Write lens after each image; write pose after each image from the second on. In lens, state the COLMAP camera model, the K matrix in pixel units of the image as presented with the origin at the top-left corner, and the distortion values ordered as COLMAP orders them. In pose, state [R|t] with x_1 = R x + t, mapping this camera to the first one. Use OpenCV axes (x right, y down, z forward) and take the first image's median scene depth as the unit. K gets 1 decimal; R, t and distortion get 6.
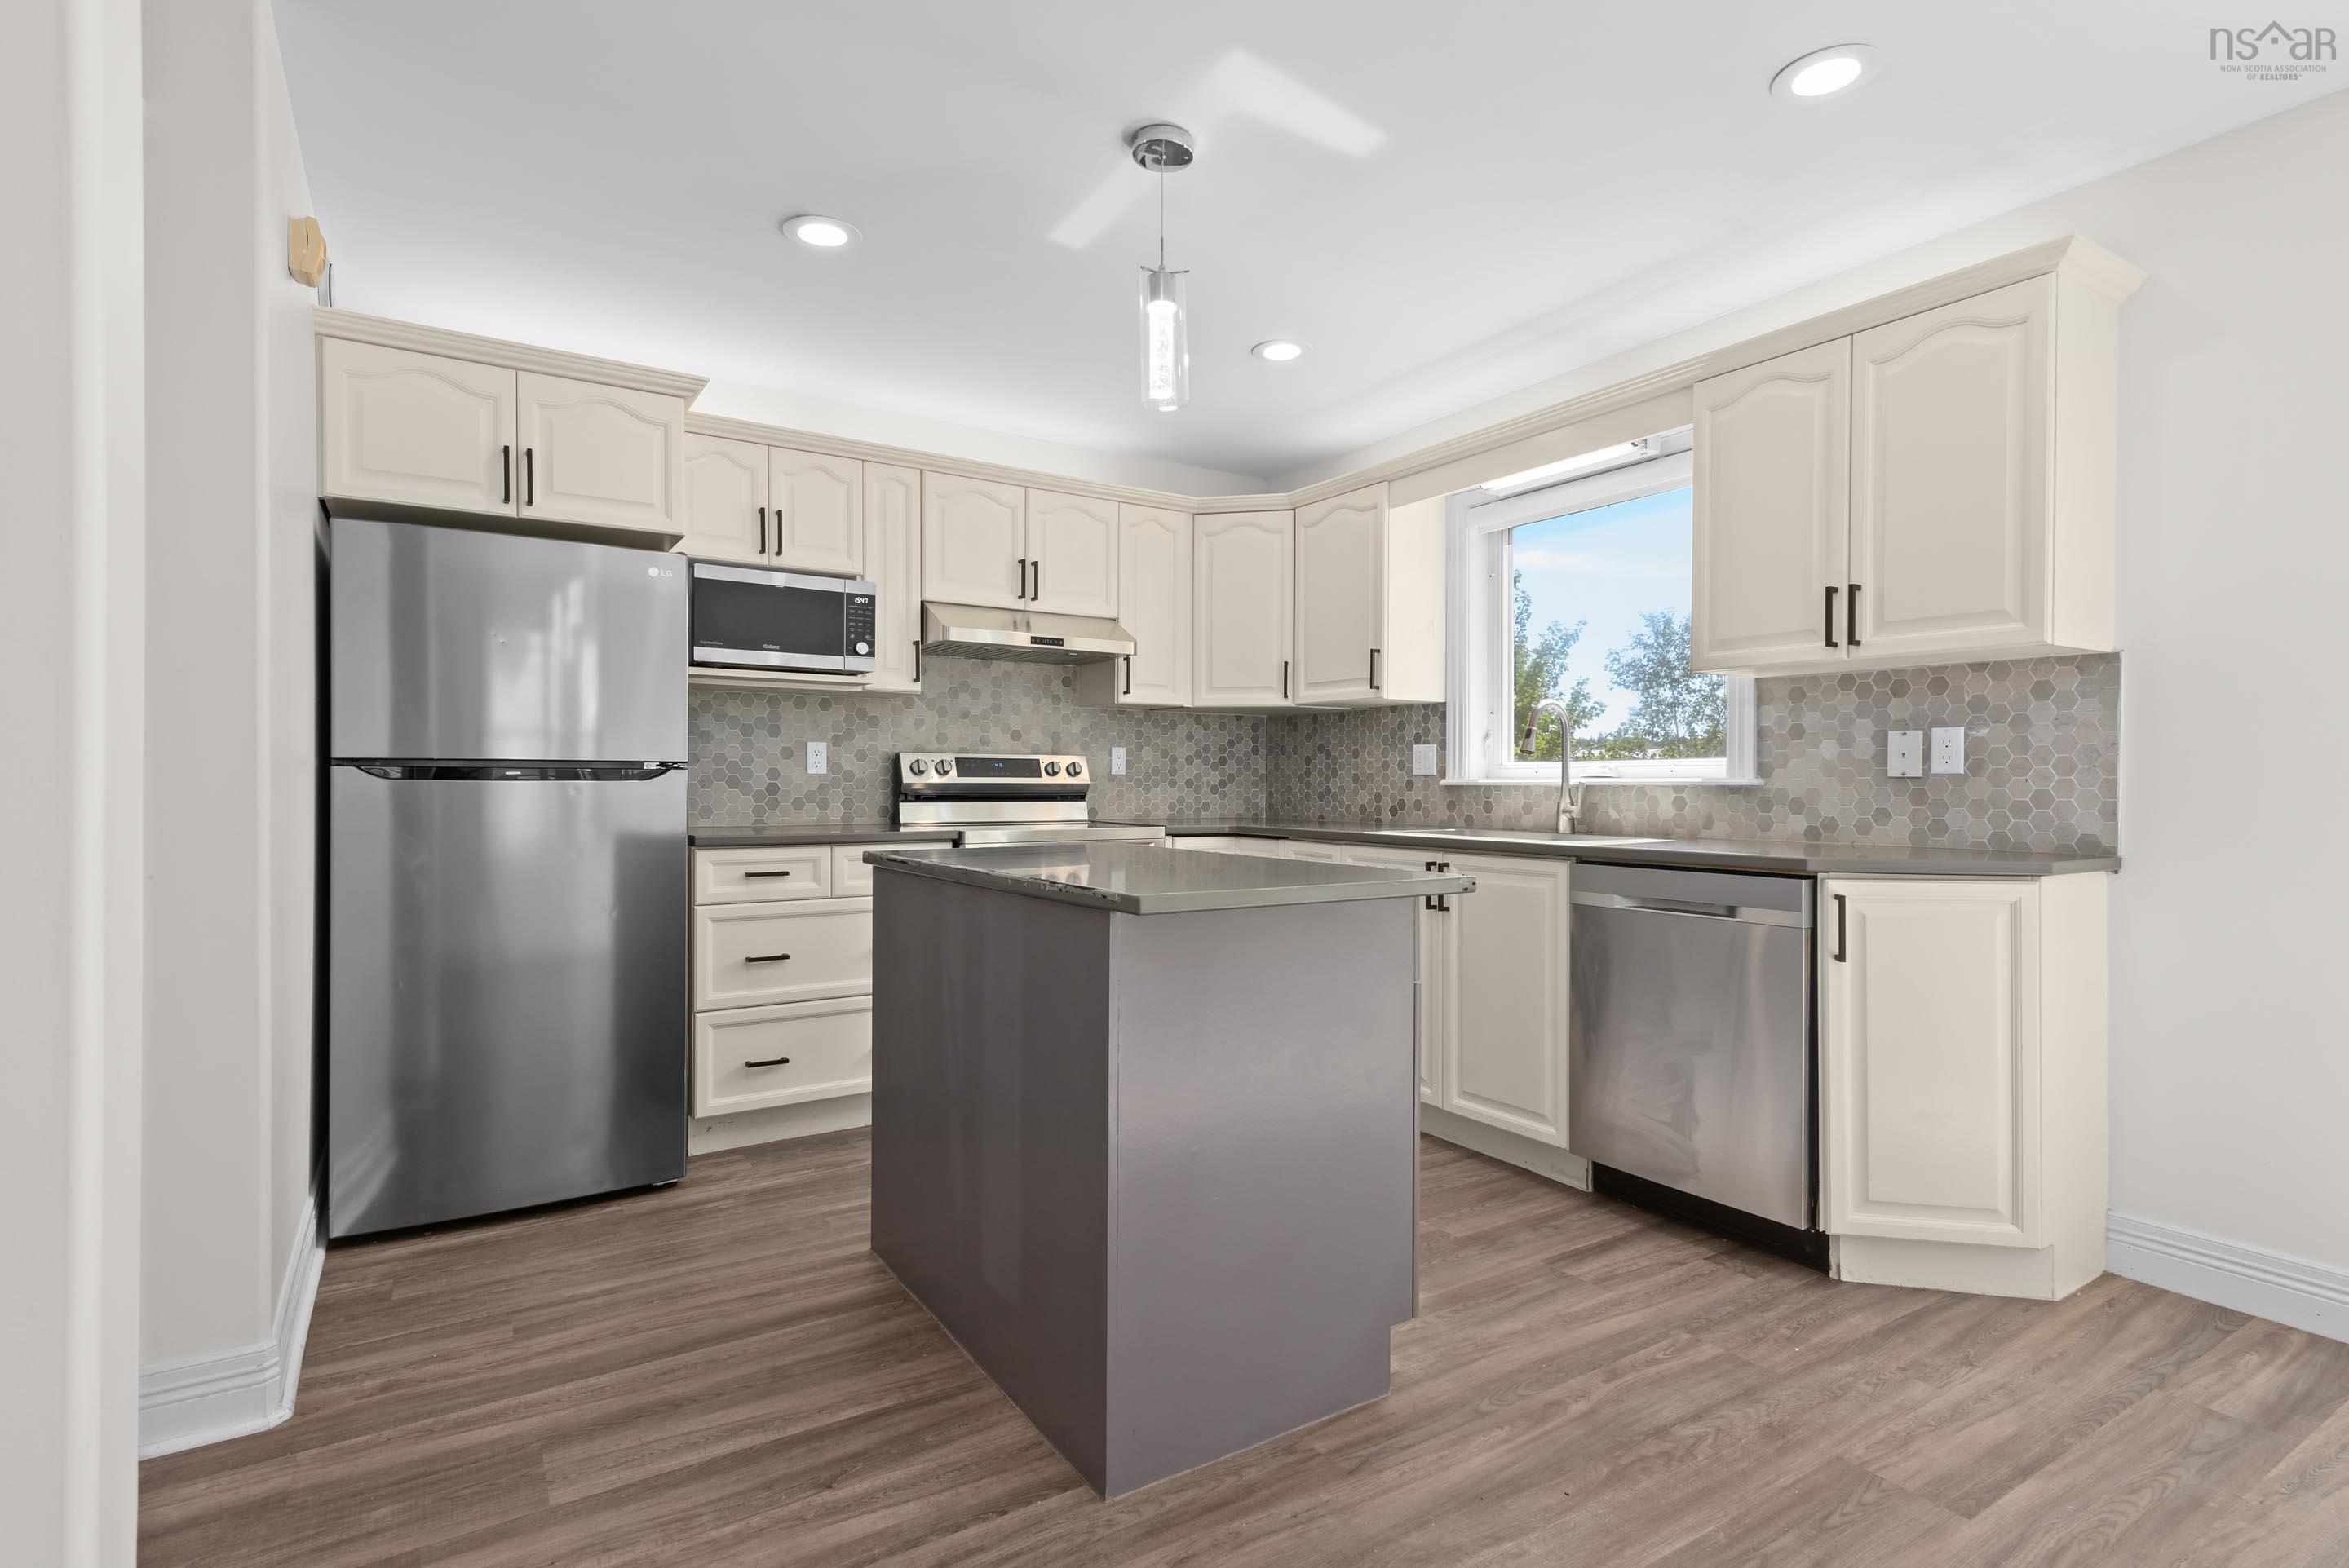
lens RADIAL K [[1175.0, 0, 1181.7], [0, 1175.0, 785.0], [0, 0, 1]] dist [0.020855, -0.007238]
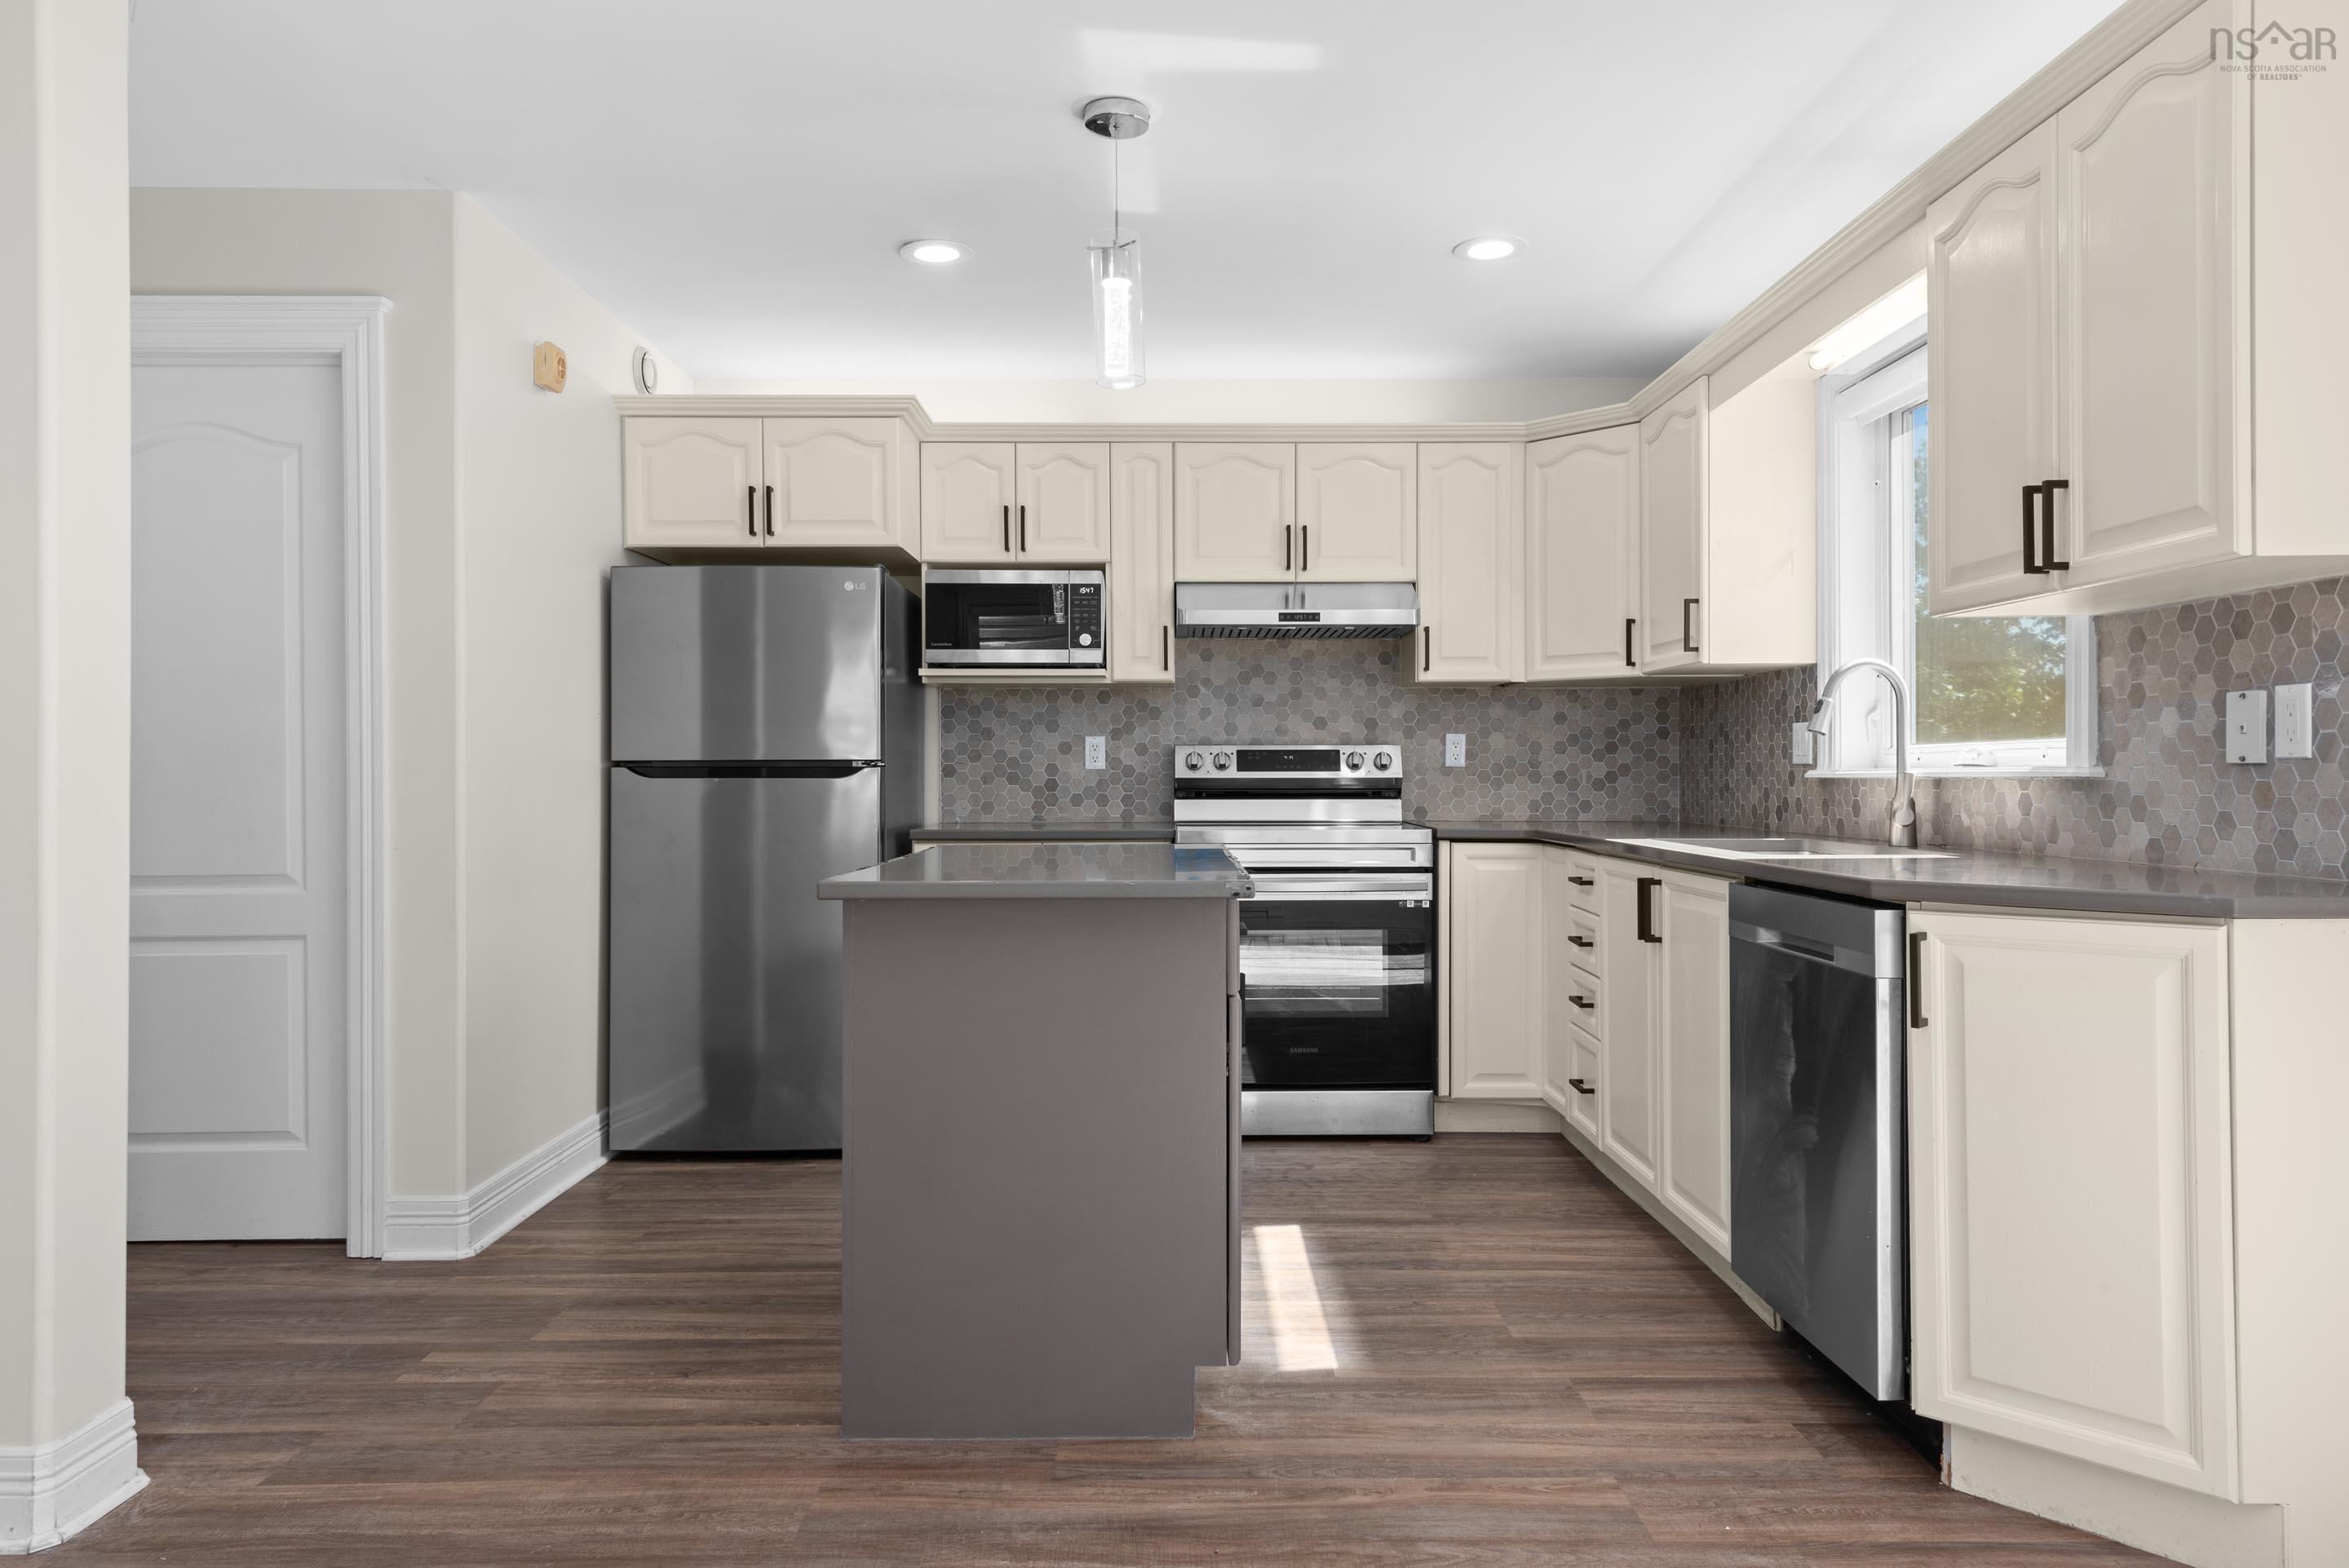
lens RADIAL K [[1517.9, 0, 1164.2], [0, 1517.9, 769.9], [0, 0, 1]] dist [0.029882, -0.014954]
pose [[0.834805, -0.007432, -0.550496, 0.532179], [0.004294, 0.999966, -0.006987, -0.000058], [0.550529, 0.003469, 0.834809, -0.007852]]
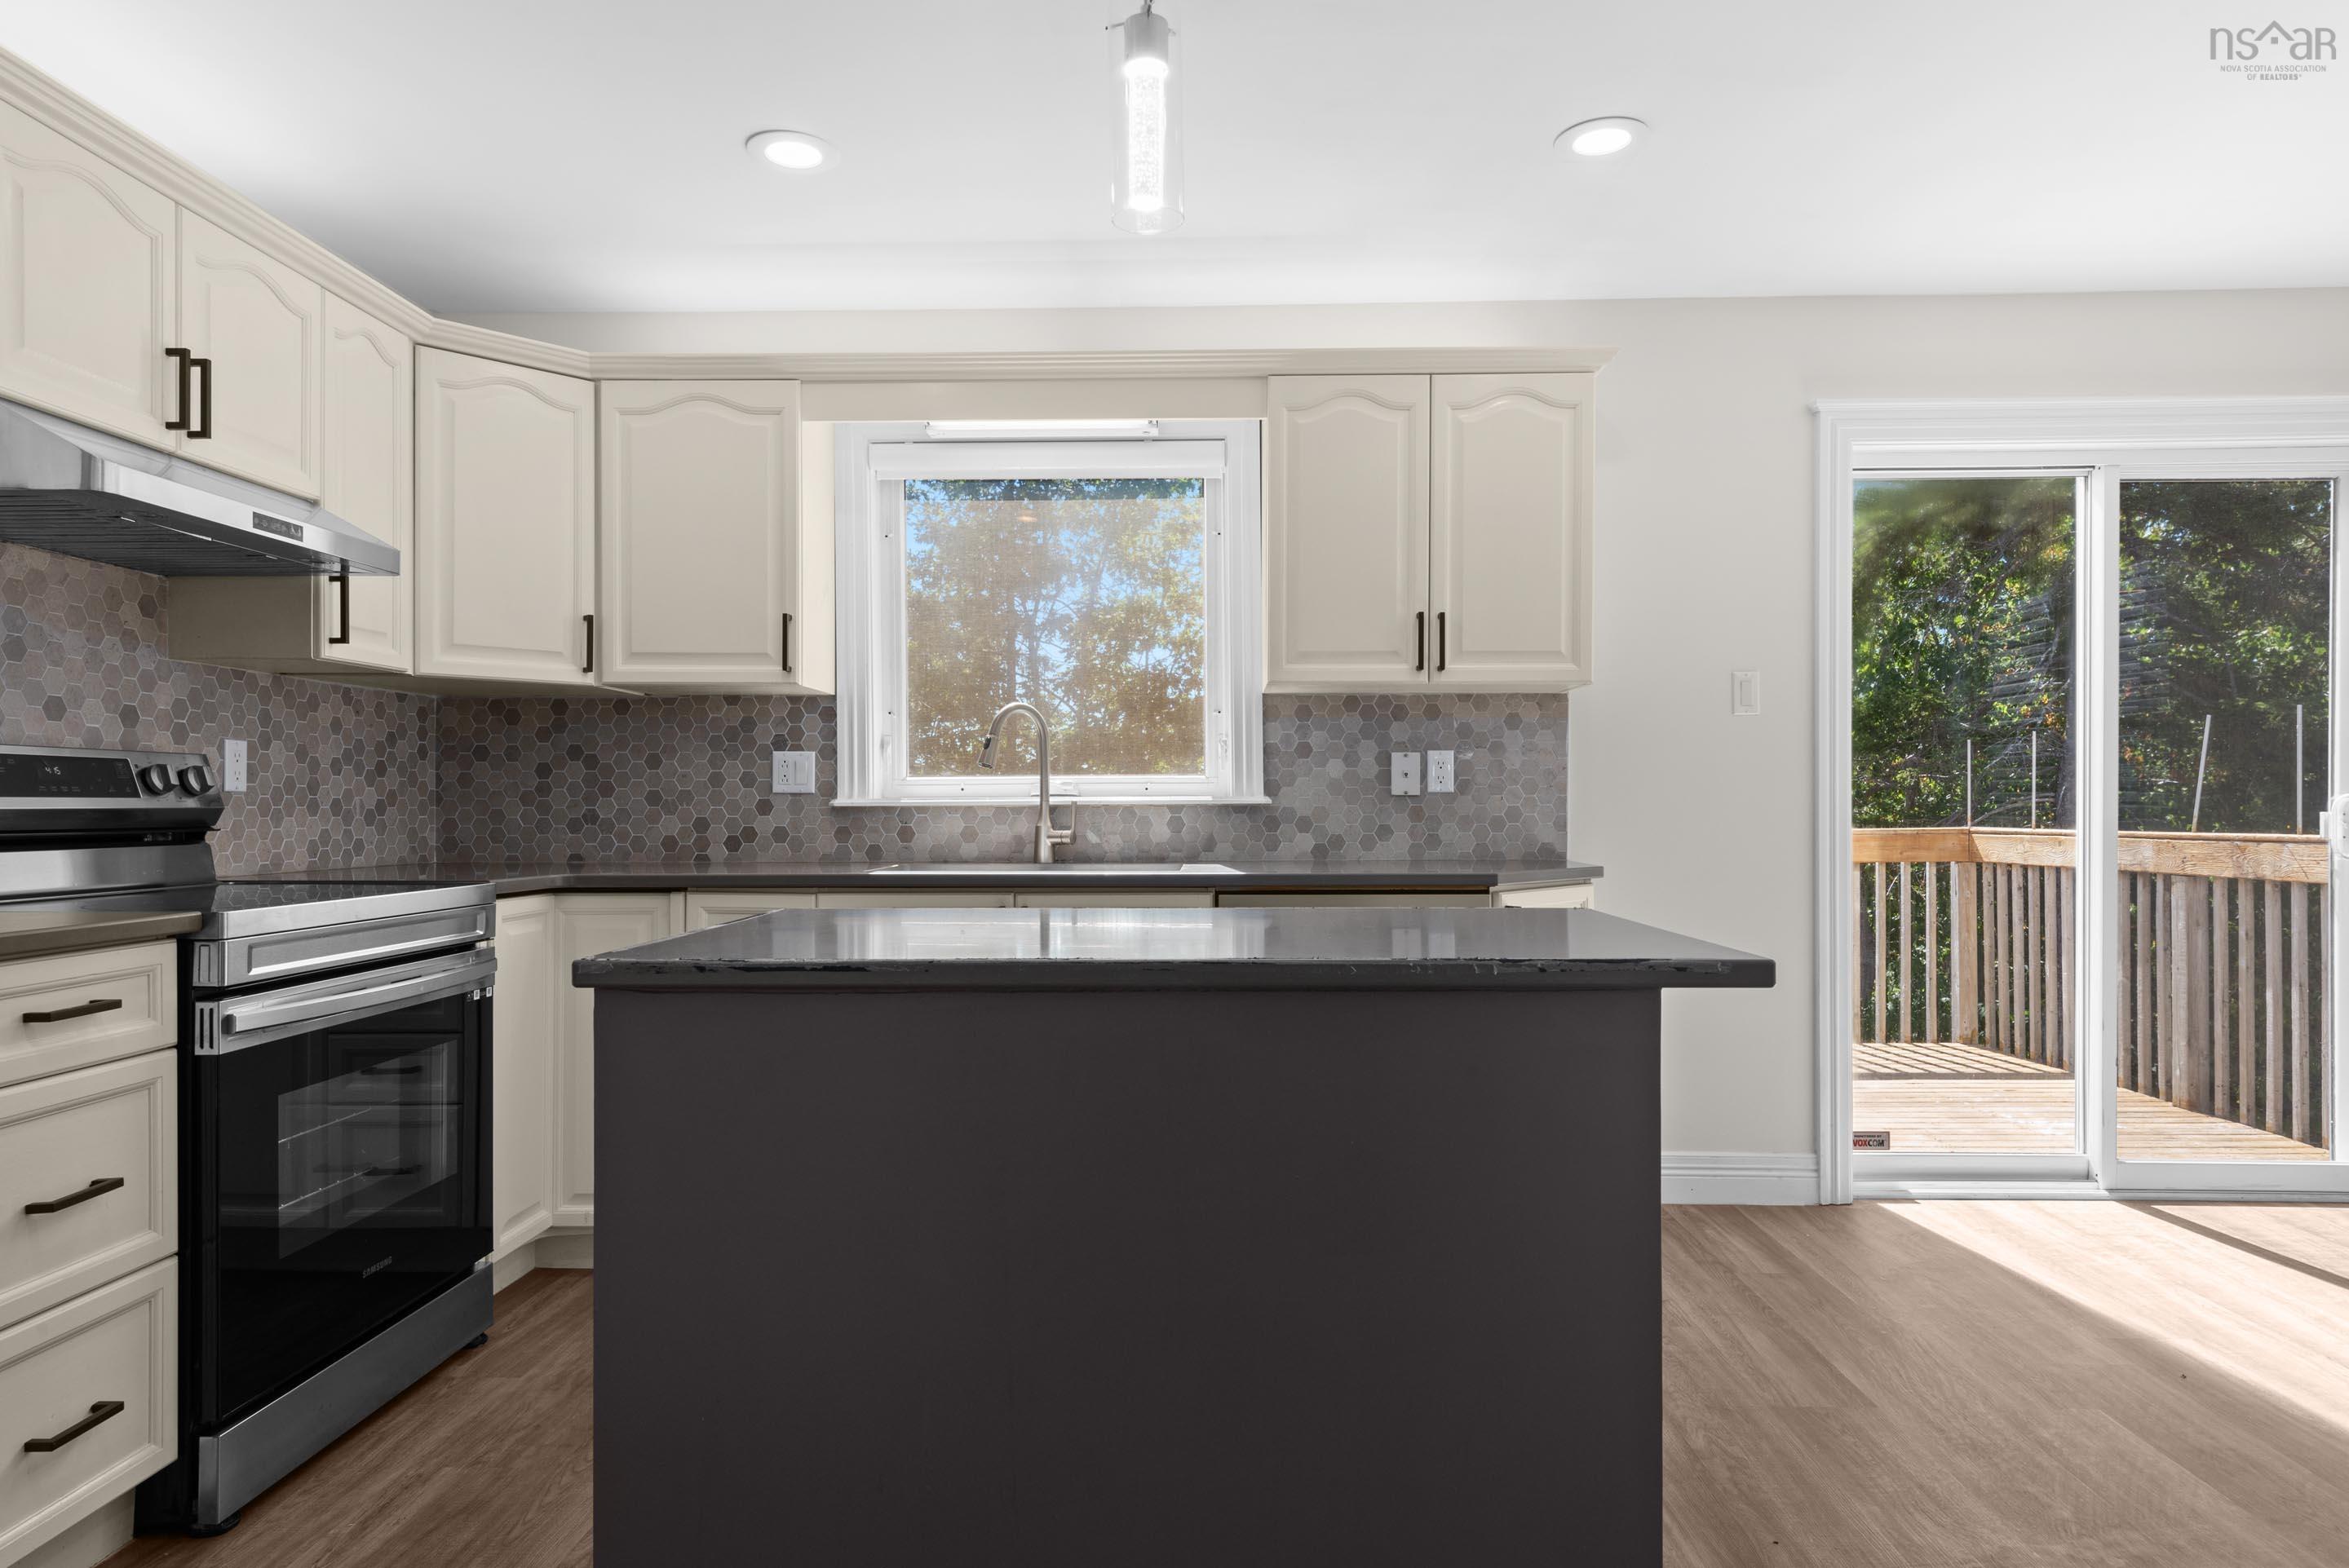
lens RADIAL K [[1370.1, 0, 1192.6], [0, 1370.1, 799.2], [0, 0, 1]] dist [0.032617, -0.005424]
pose [[0.558755, -0.002756, 0.829328, -0.487174], [0.006479, 0.999978, -0.001042, -0.002921], [-0.829307, 0.005955, 0.558761, 0.426257]]
